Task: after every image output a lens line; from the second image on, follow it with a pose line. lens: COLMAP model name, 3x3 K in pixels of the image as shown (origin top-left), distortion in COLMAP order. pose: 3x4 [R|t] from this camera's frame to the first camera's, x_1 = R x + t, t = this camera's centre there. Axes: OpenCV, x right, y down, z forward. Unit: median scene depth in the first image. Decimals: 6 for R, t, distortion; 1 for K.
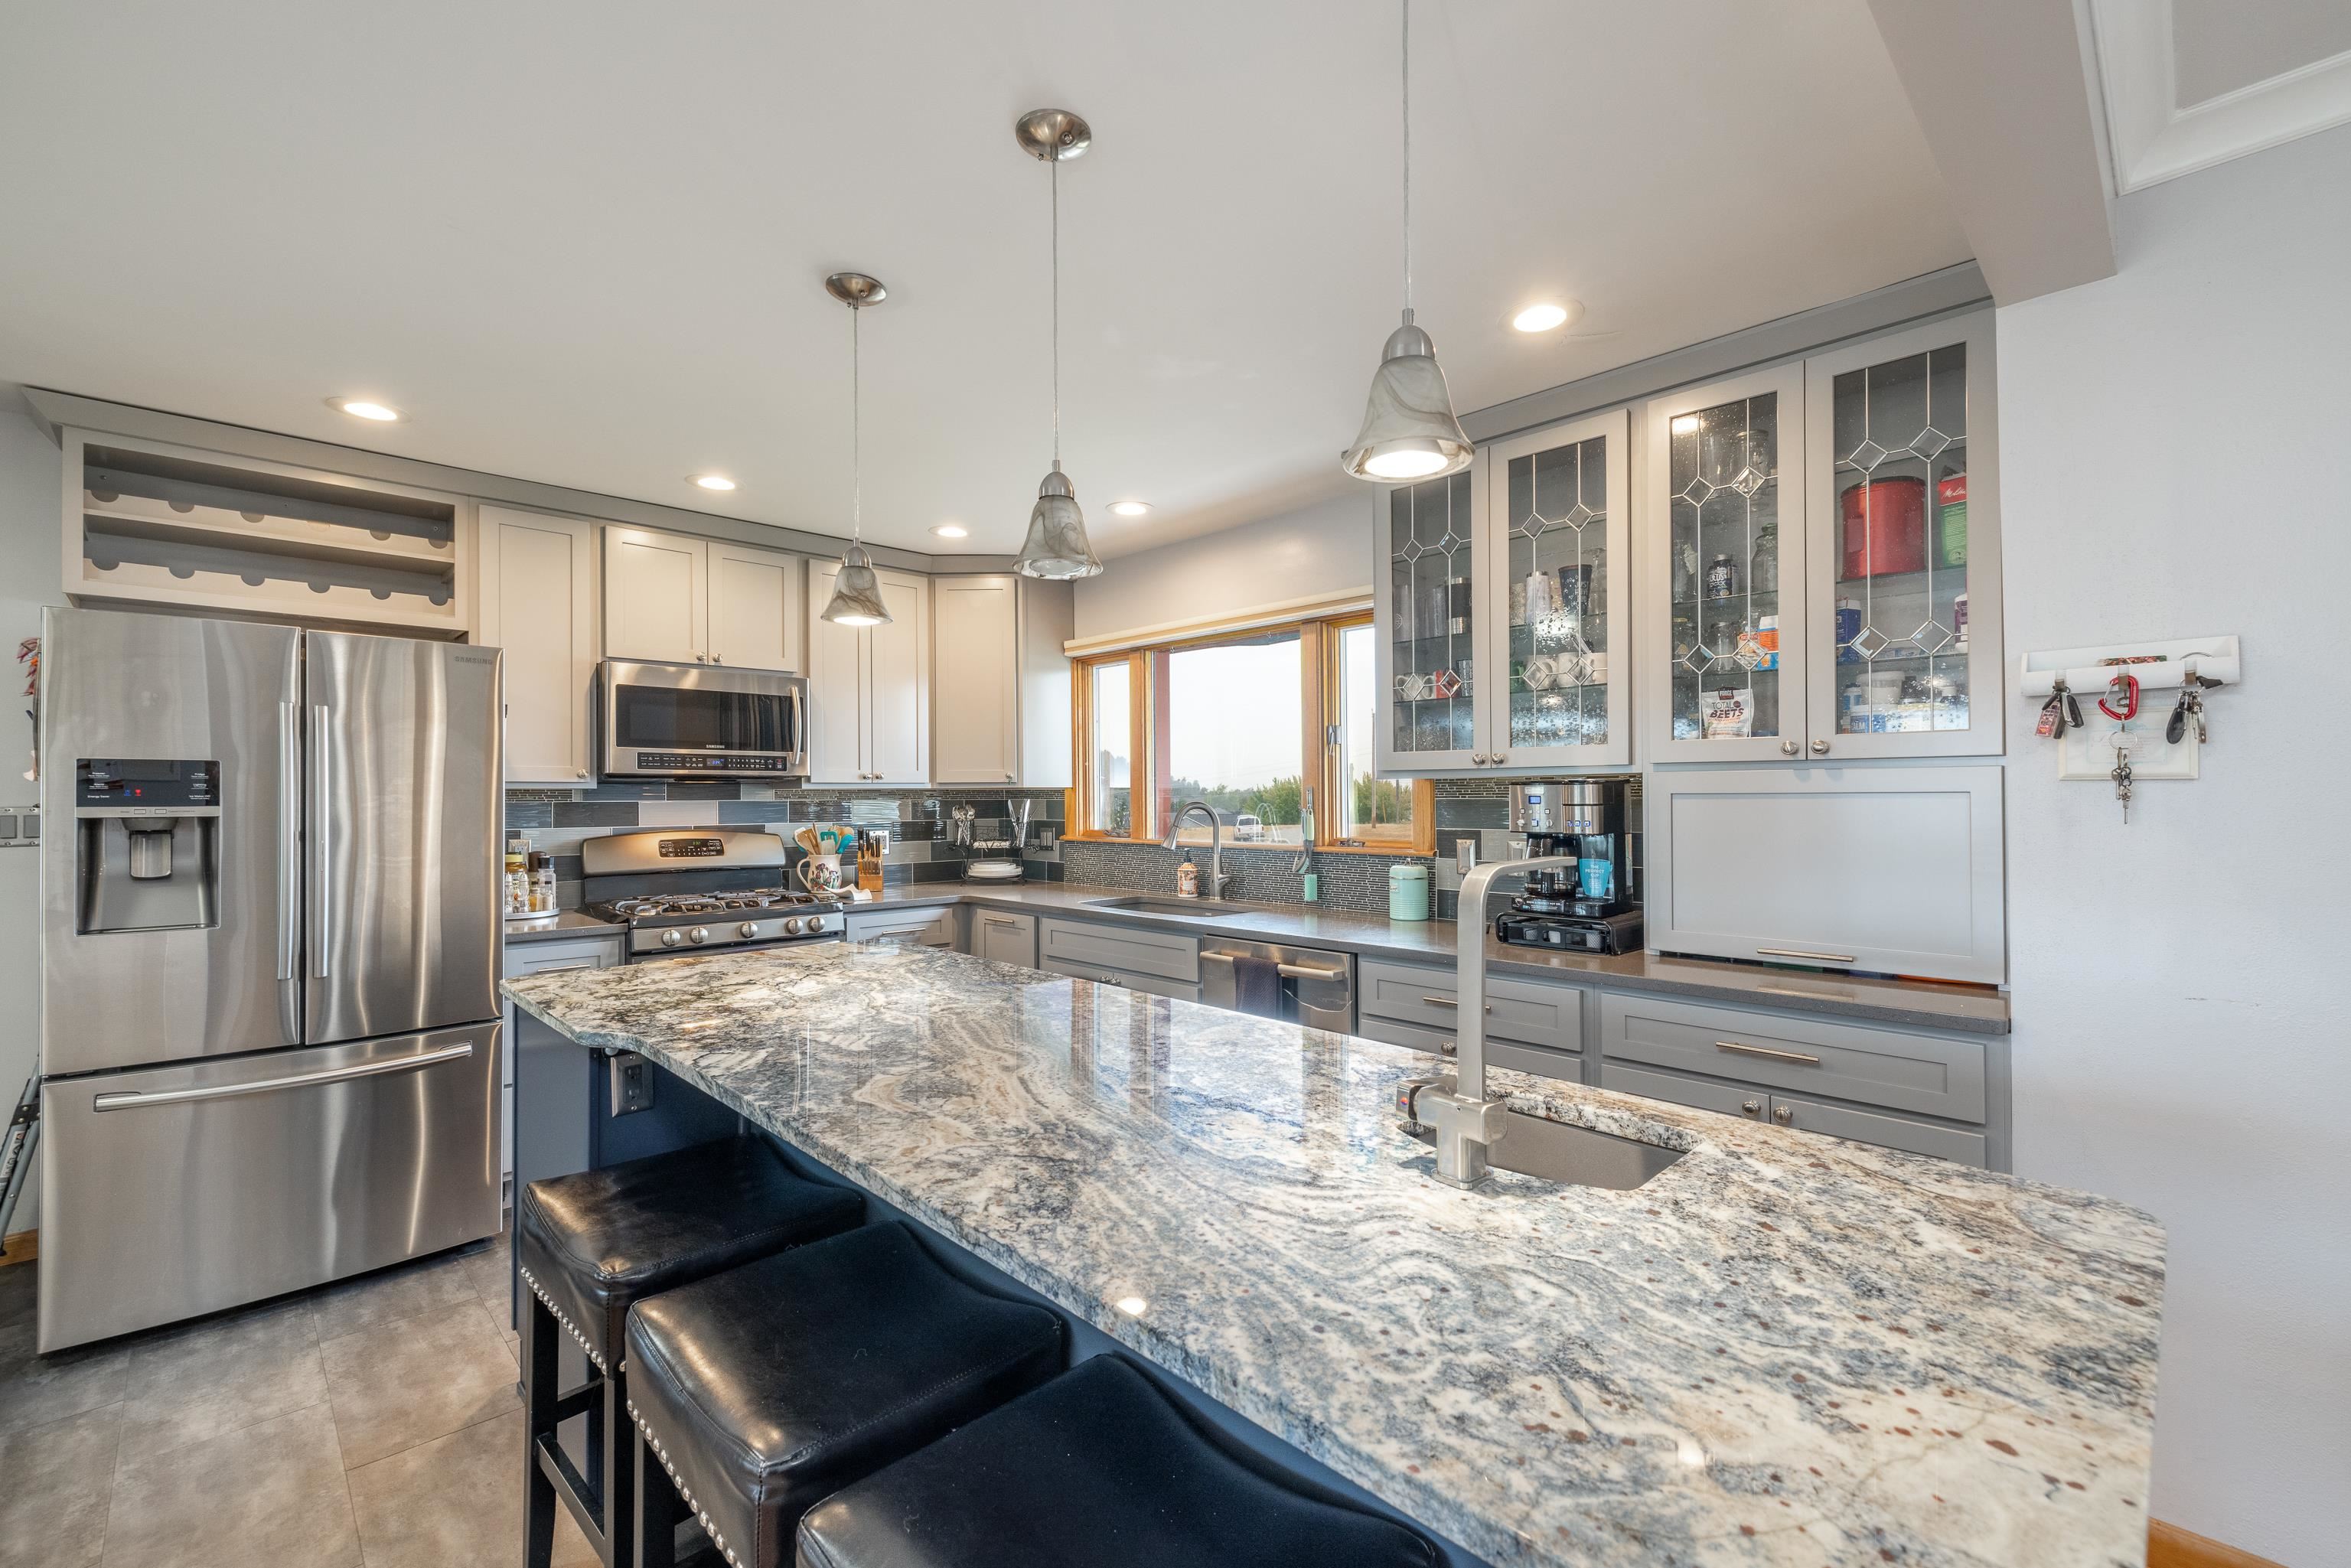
lens RADIAL K [[1020.4, 0, 1169.2], [0, 1020.4, 786.7], [0, 0, 1]] dist [0.000172, 0.000016]
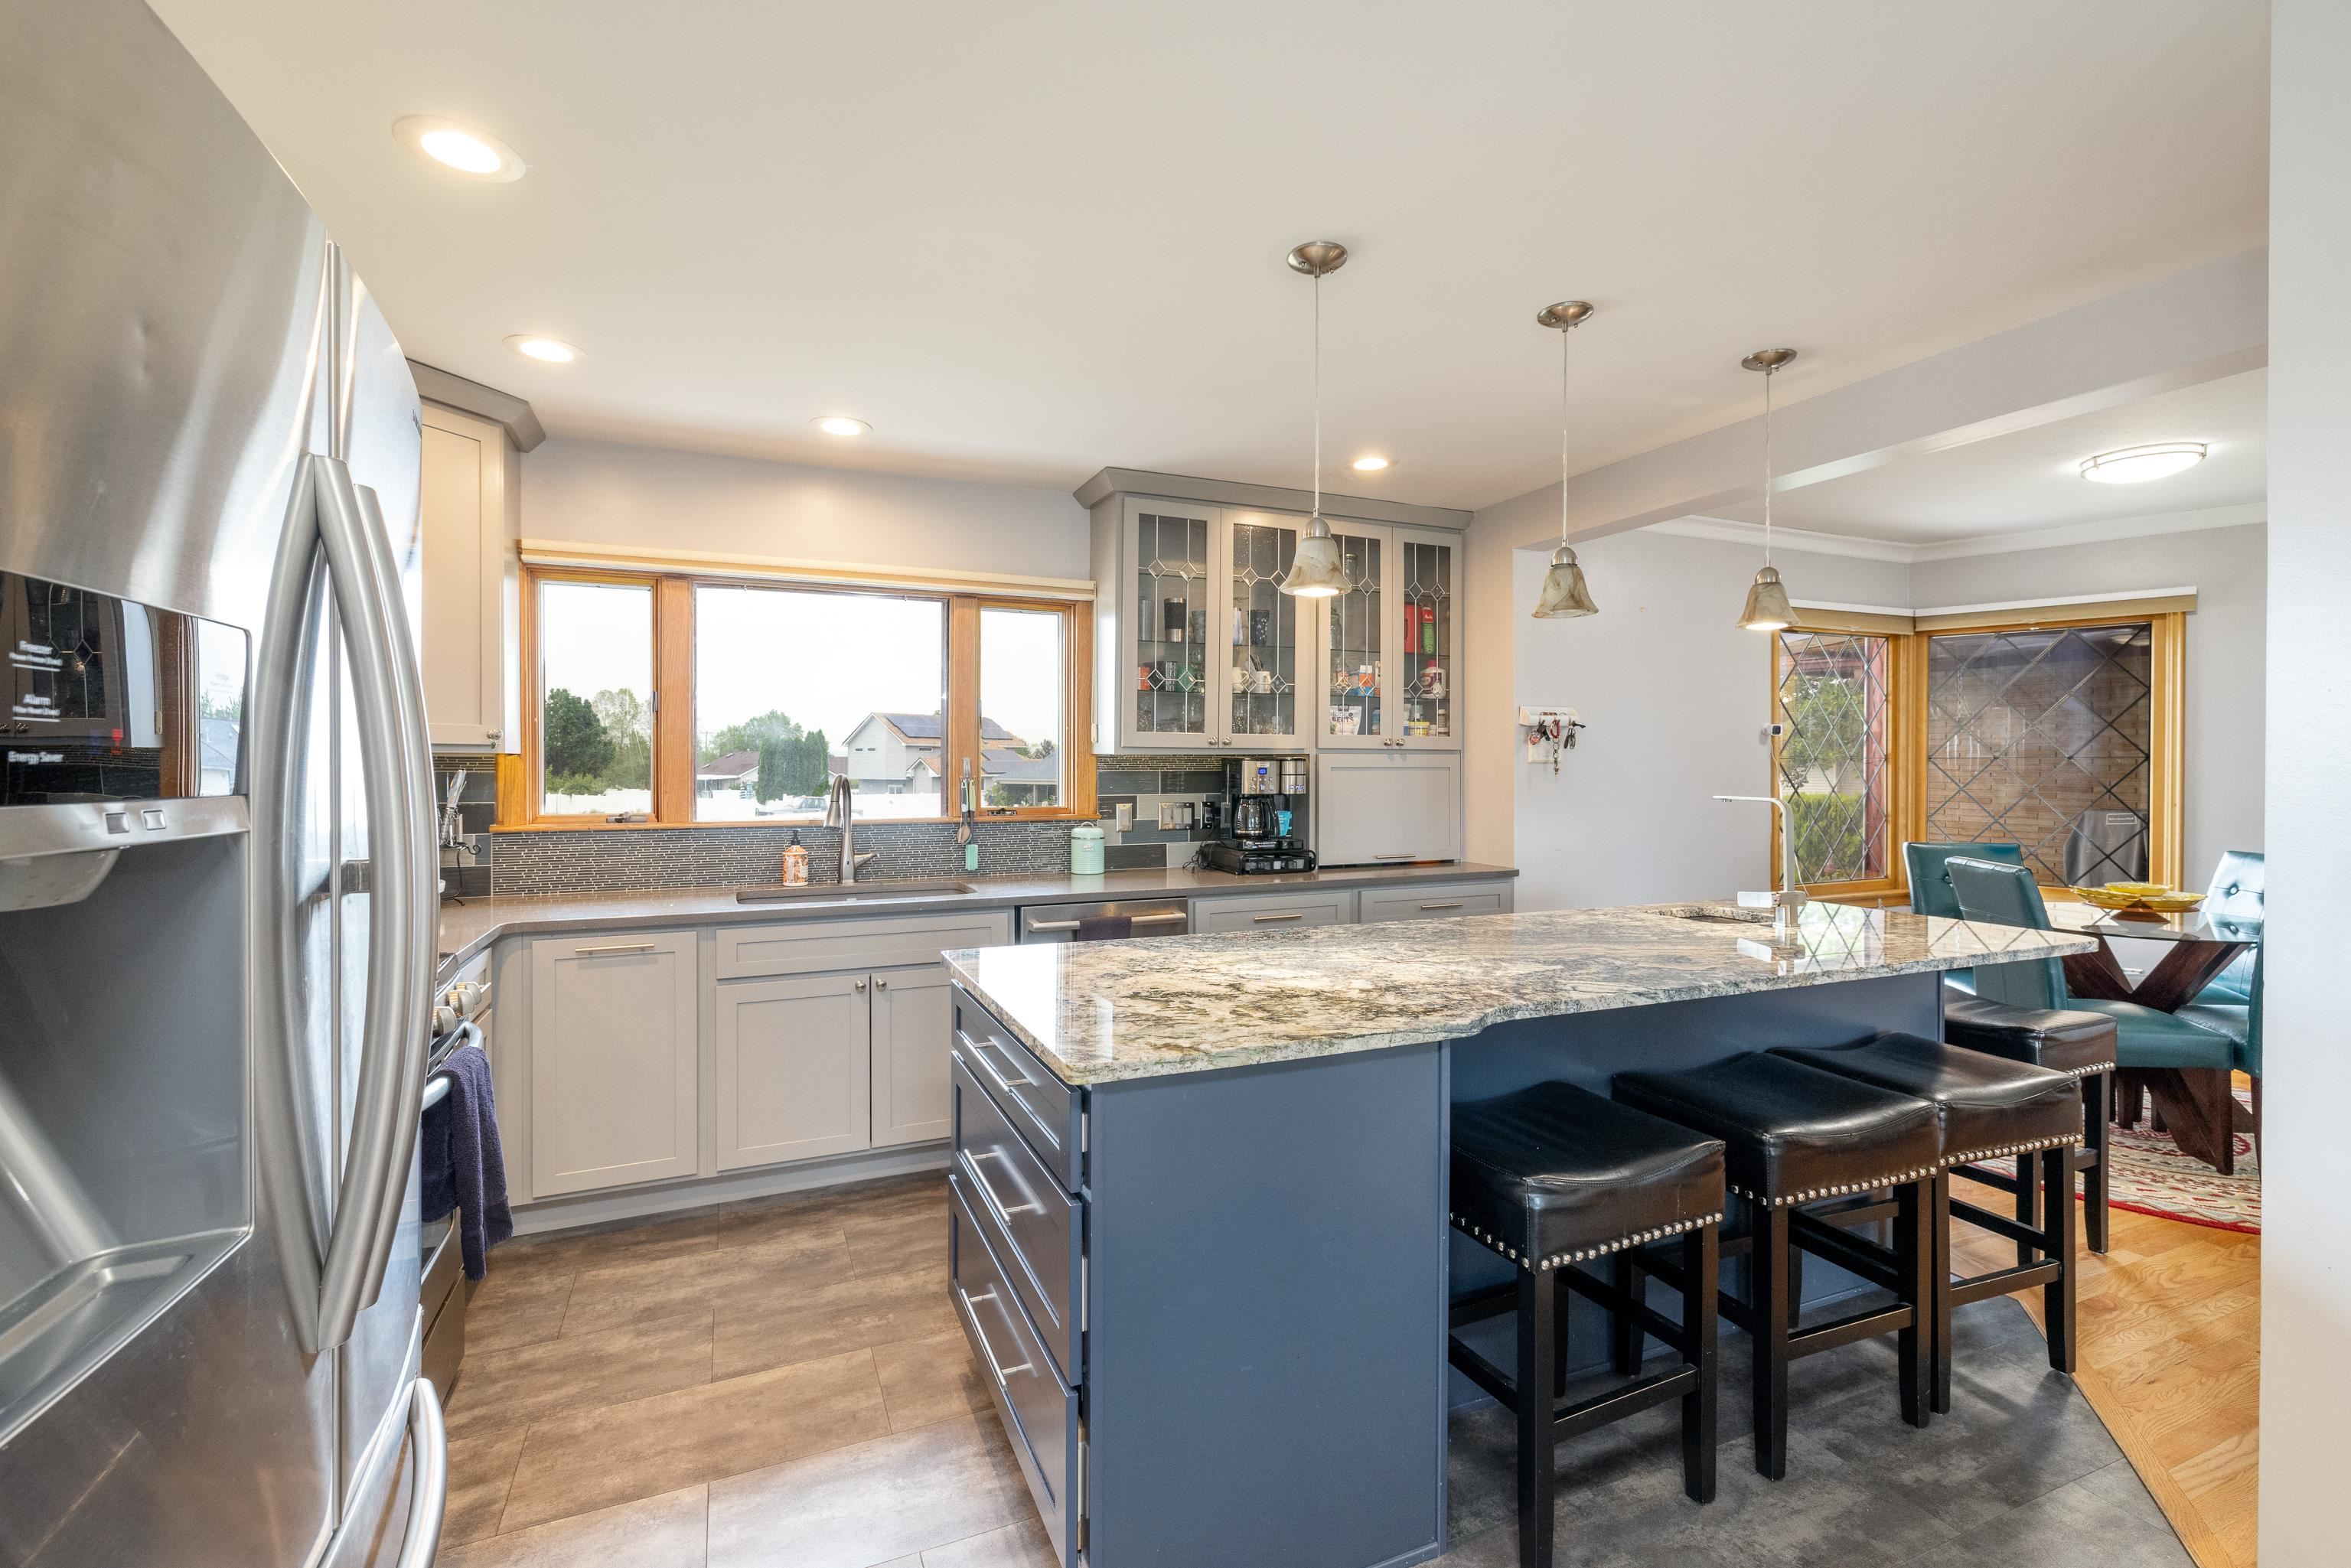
lens RADIAL K [[1020.4, 0, 1173.6], [0, 1020.4, 782.1], [0, 0, 1]] dist [0.000172, 0.000016]
pose [[0.348039, -0.010914, 0.937417, -1.088726], [-0.012596, 0.999788, 0.016317, 0.006743], [-0.937395, -0.017487, 0.347827, 0.661920]]
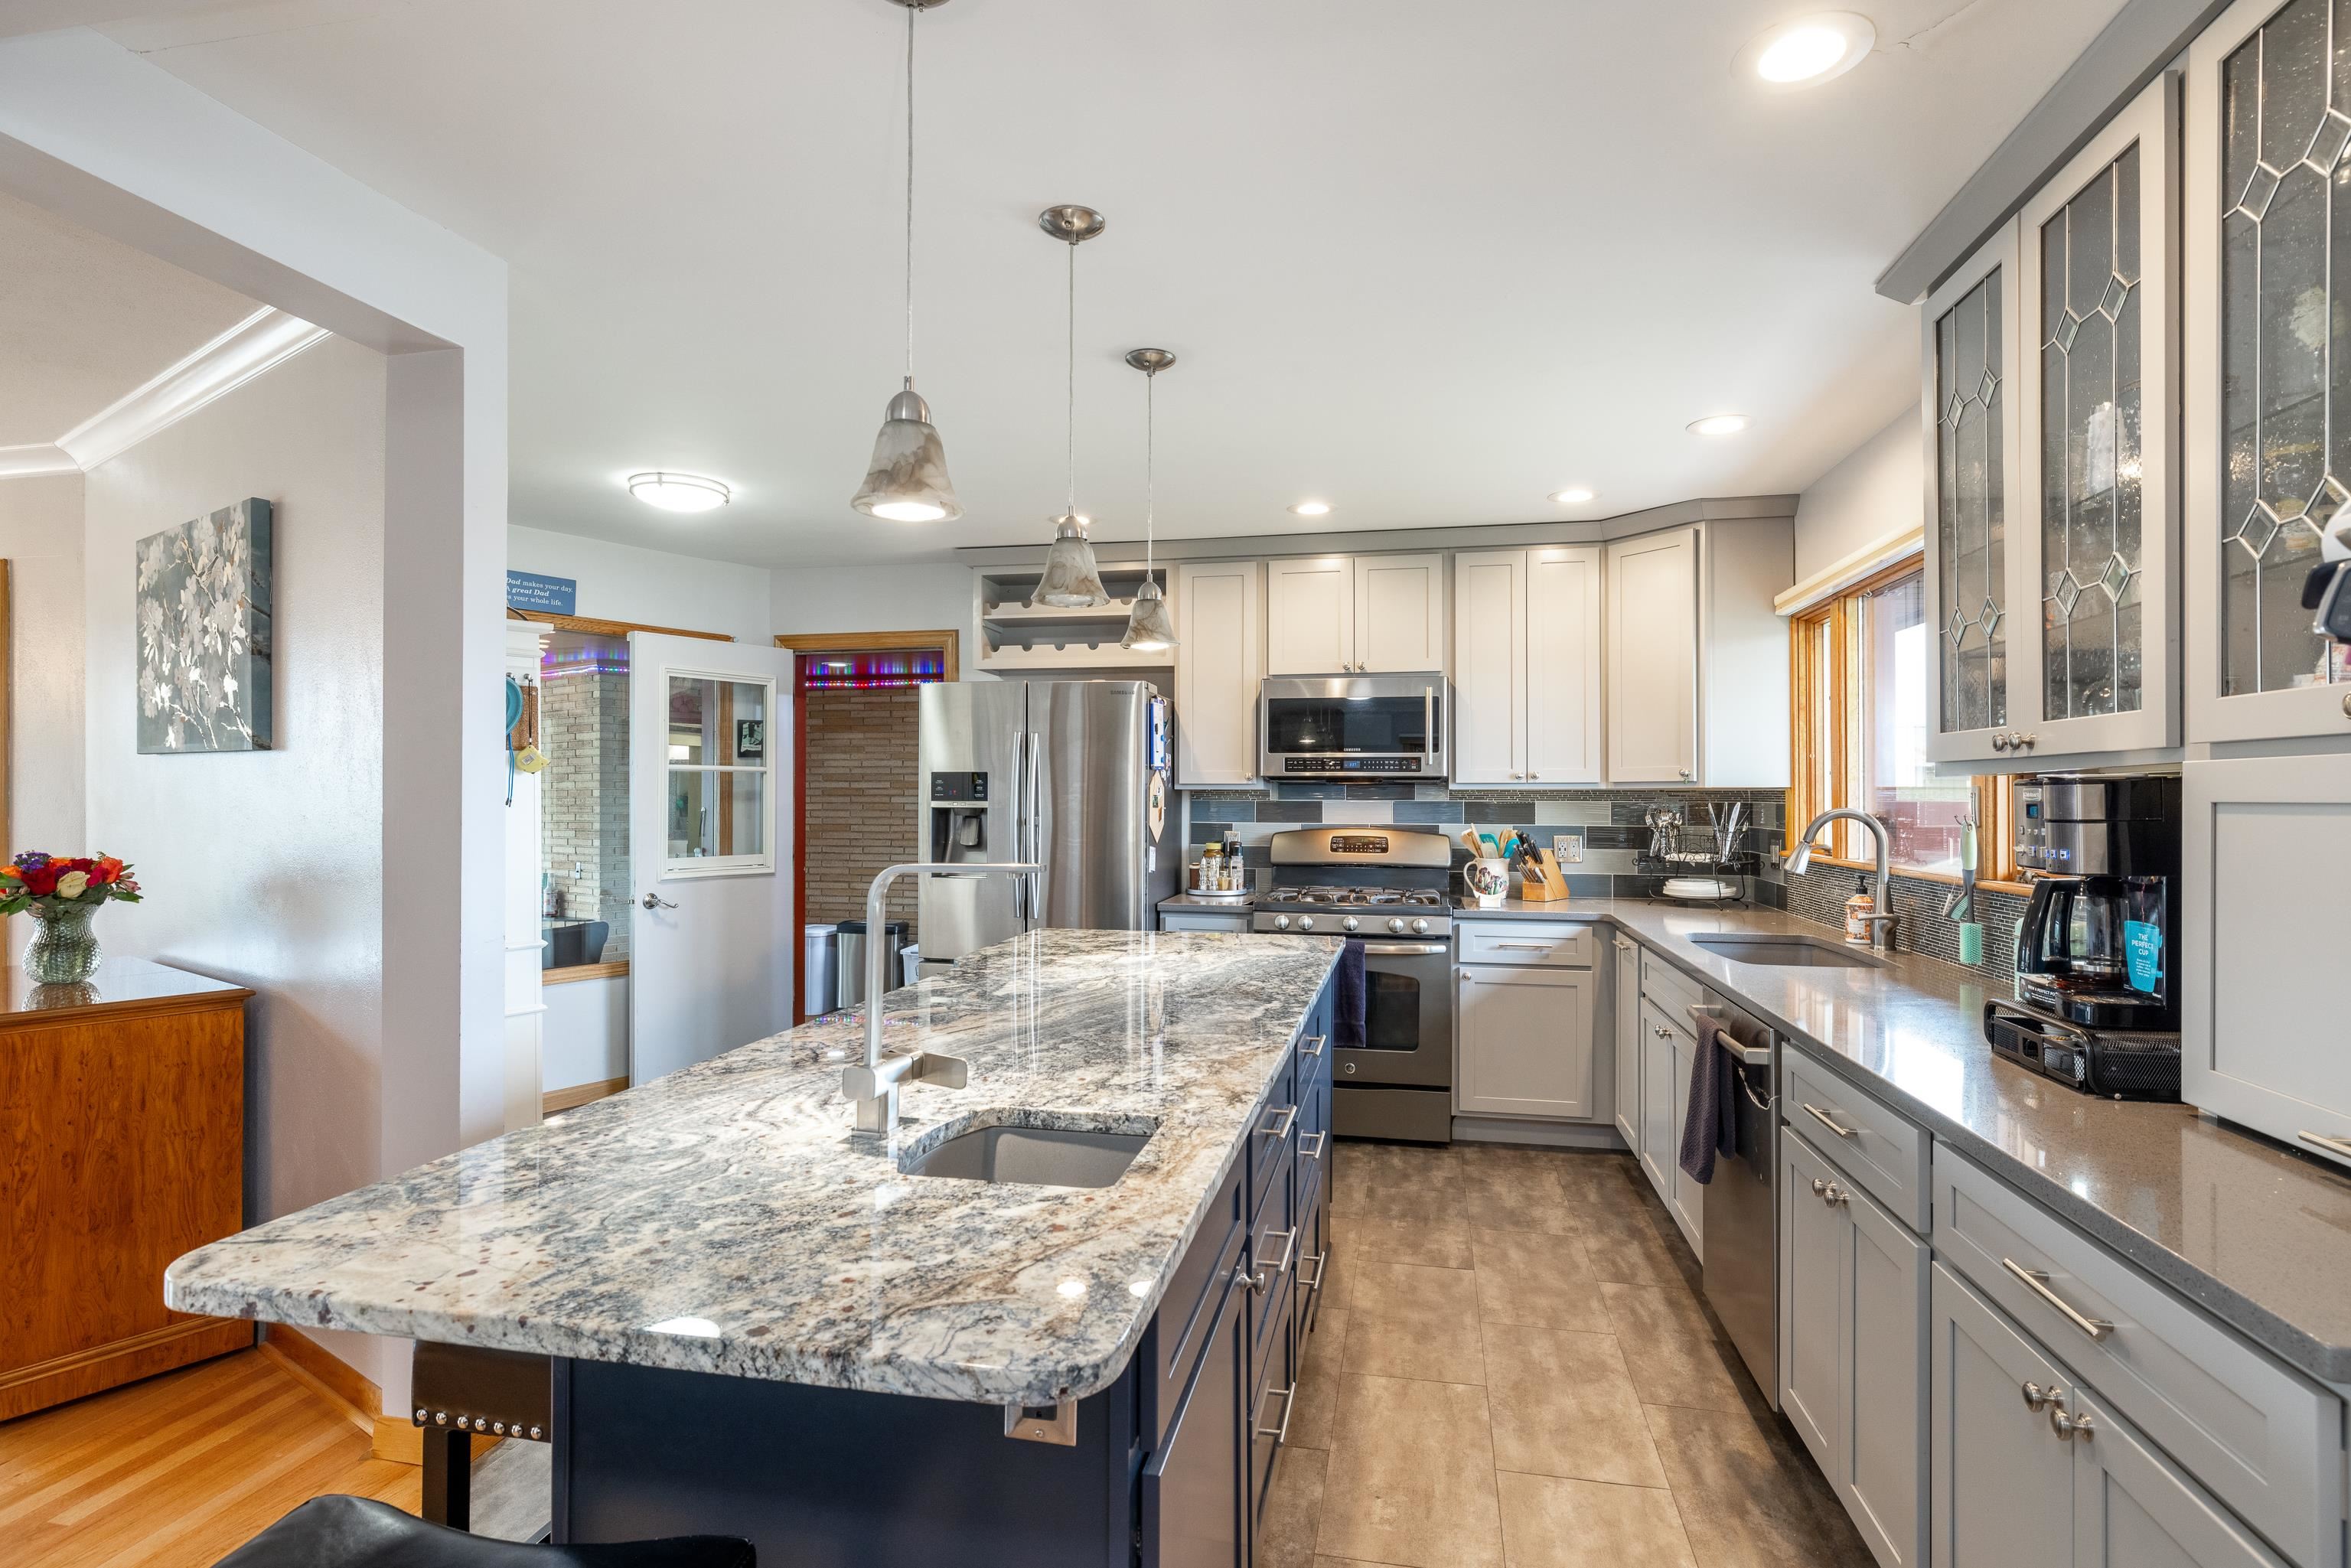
lens RADIAL K [[1184.5, 0, 1172.7], [0, 1184.5, 786.9], [0, 0, 1]] dist [0.002369, -0.000022]
pose [[0.548135, -0.000577, -0.836390, 0.718982], [0.002939, 0.999995, 0.001237, -0.003985], [0.836385, -0.003136, 0.548134, 0.245141]]
